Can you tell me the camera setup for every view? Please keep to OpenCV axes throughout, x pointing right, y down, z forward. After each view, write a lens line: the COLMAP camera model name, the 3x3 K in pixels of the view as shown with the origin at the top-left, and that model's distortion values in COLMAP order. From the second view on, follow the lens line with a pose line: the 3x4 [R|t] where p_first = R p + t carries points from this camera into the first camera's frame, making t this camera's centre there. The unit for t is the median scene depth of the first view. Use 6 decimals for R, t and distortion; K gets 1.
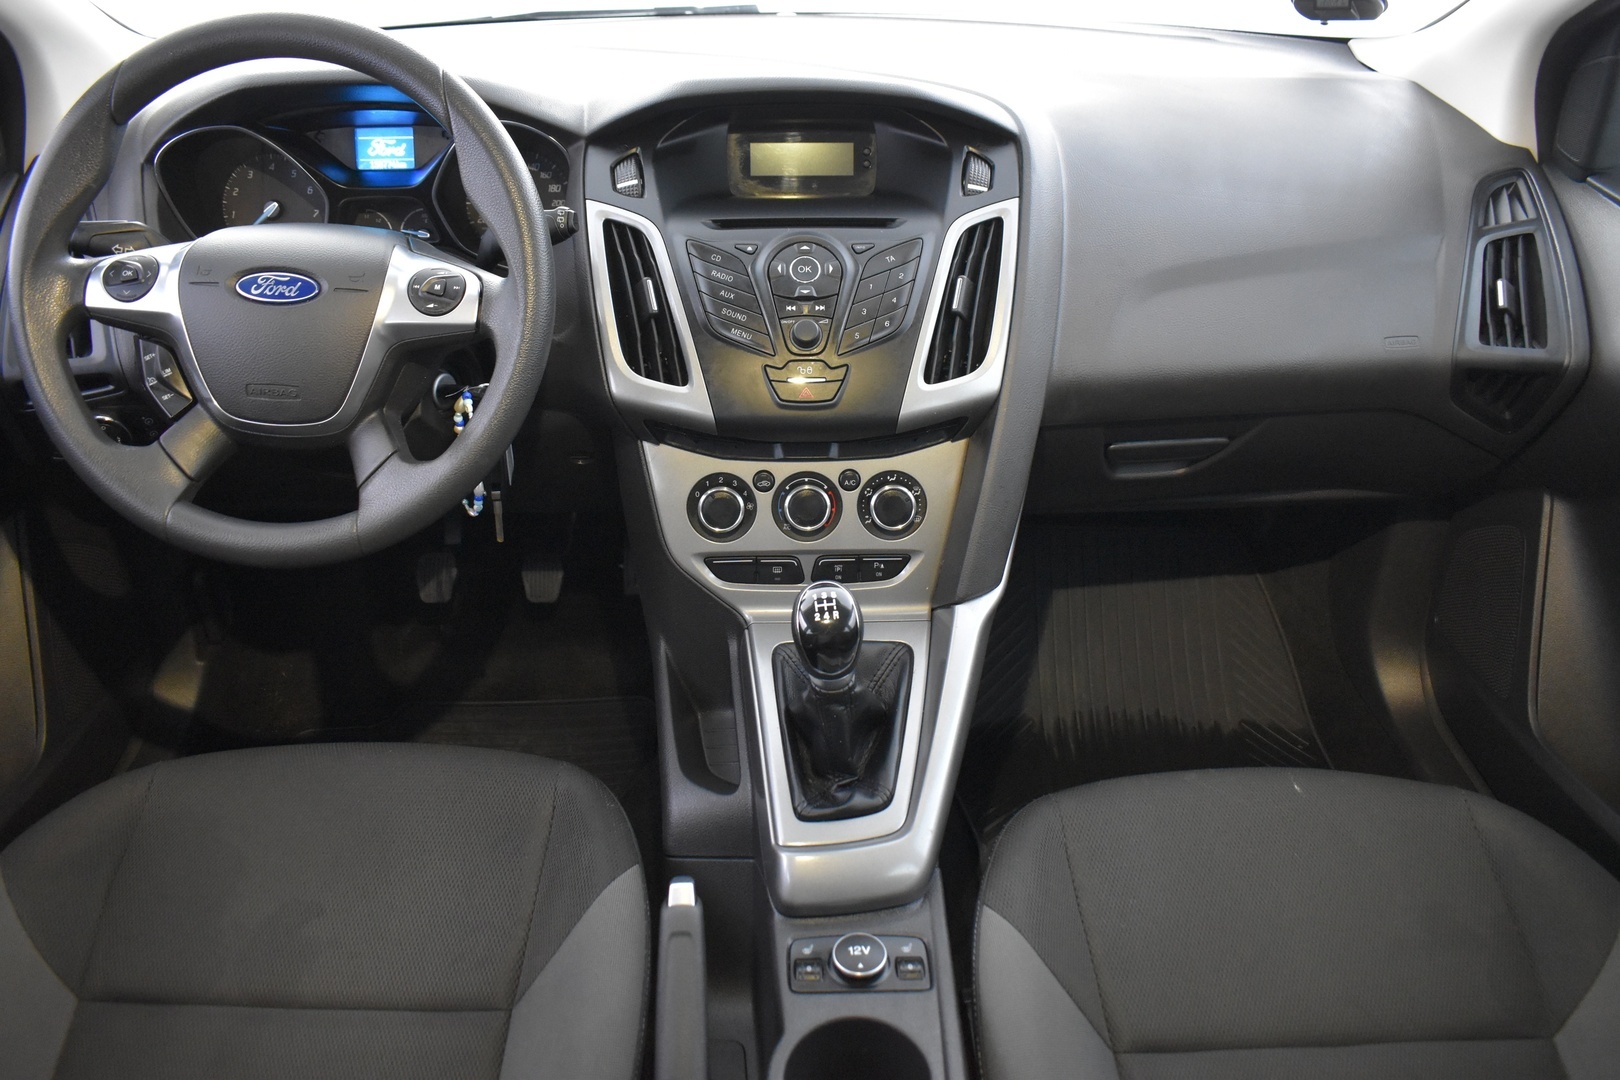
lens RADIAL K [[1263.8, 0, 809.9], [0, 1263.8, 537.9], [0, 0, 1]] dist [-0.091595, 0.018331]
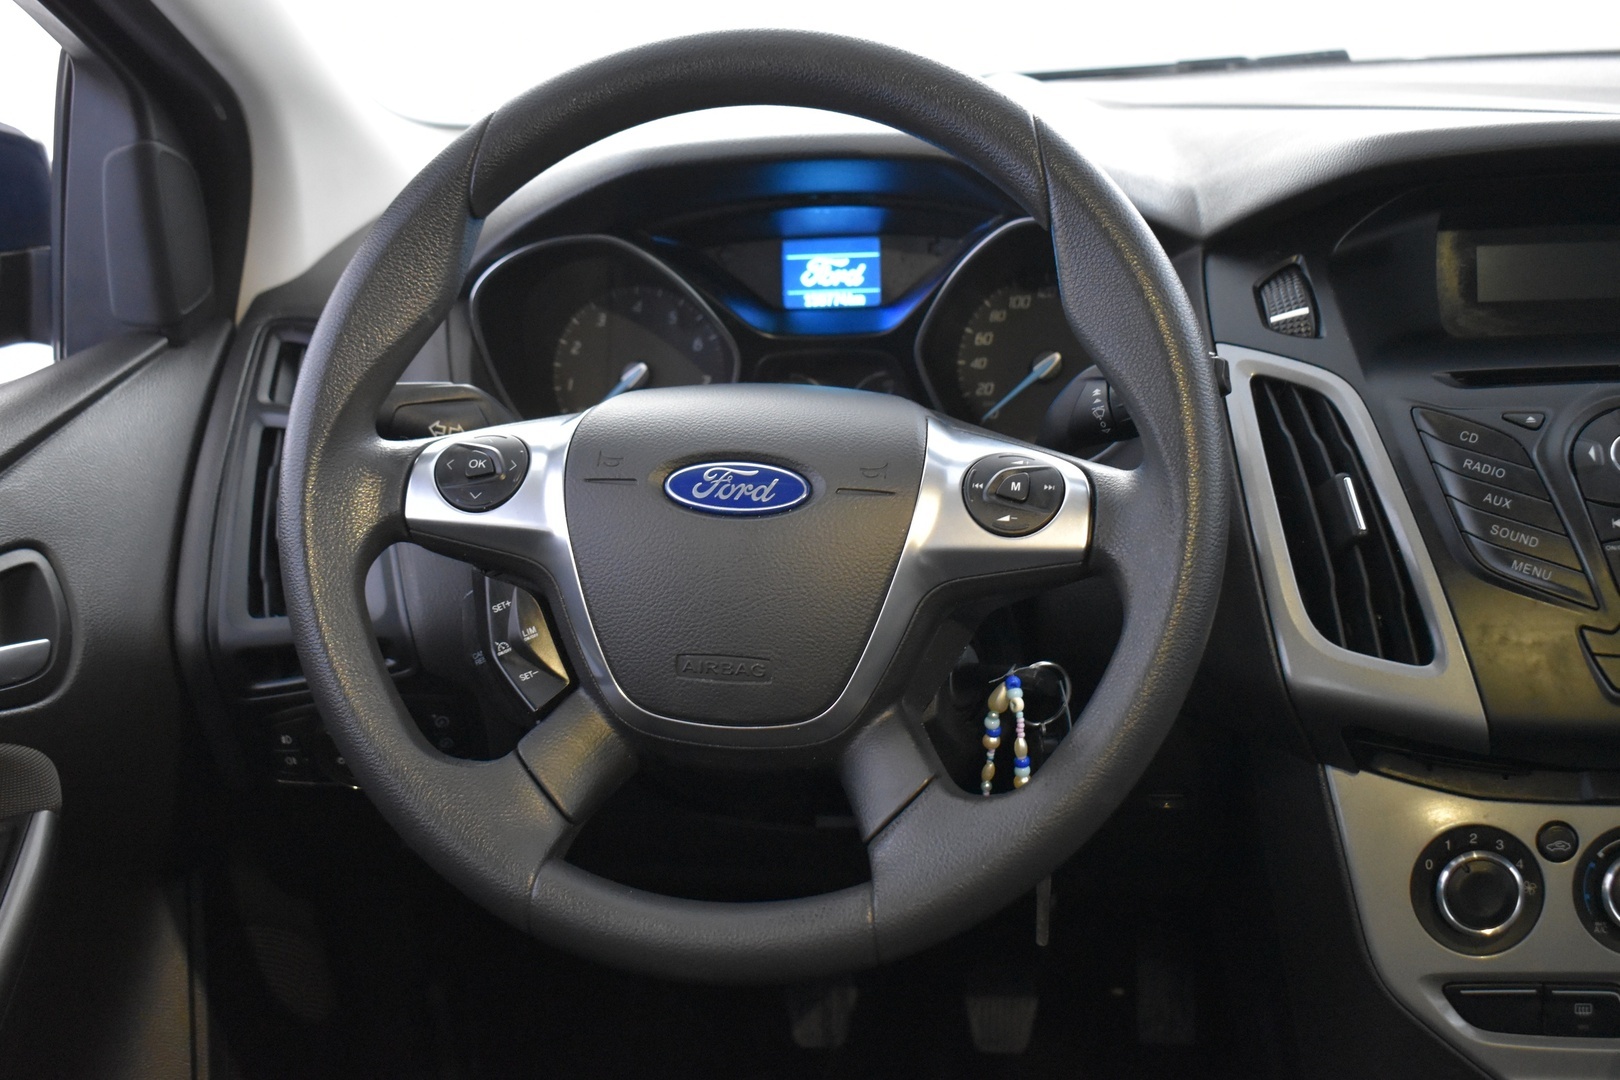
lens RADIAL K [[2007.0, 0, 809.1], [0, 2007.0, 551.9], [0, 0, 1]] dist [-0.048383, 0.000000]
pose [[0.982773, -0.011174, -0.184478, -0.199685], [-0.024312, 0.981680, -0.188982, 0.002259], [0.183210, 0.190212, 0.964497, 0.100043]]
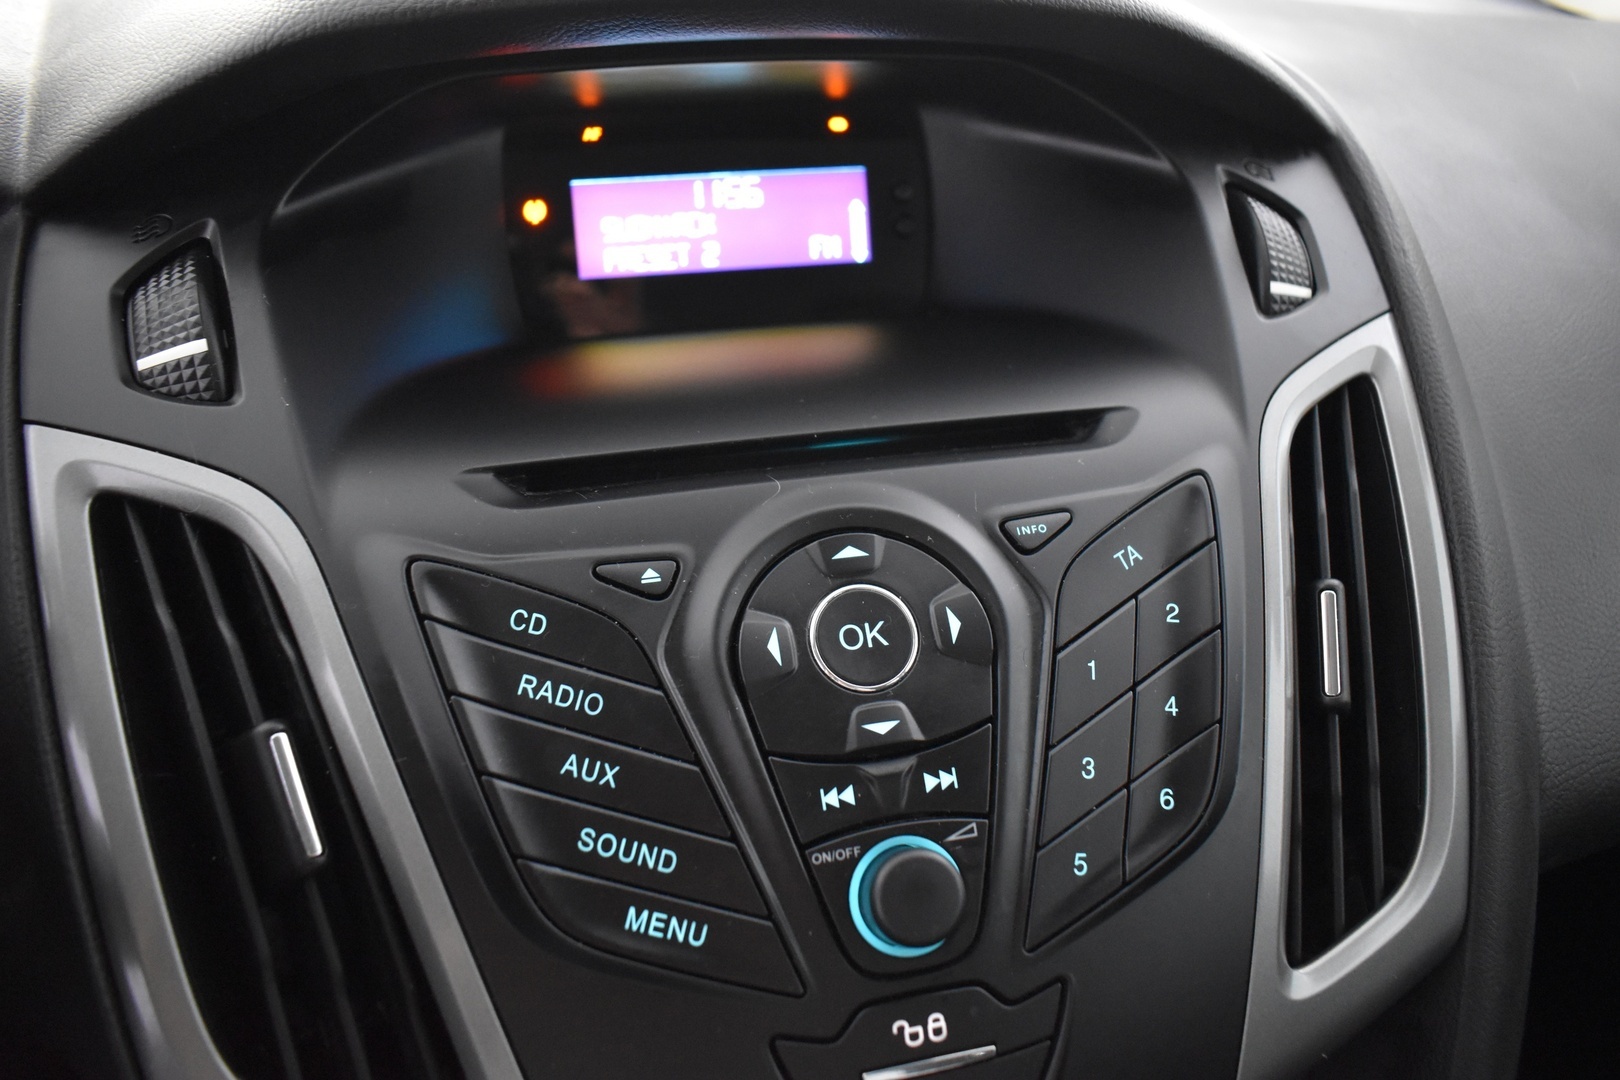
lens RADIAL K [[1263.8, 0, 808.3], [0, 1263.8, 548.5], [0, 0, 1]] dist [-0.091595, 0.018331]
pose [[0.976200, -0.099536, 0.192679, -0.066450], [0.101850, 0.994798, -0.002117, -0.231349], [-0.191466, 0.021691, 0.981259, 0.725864]]
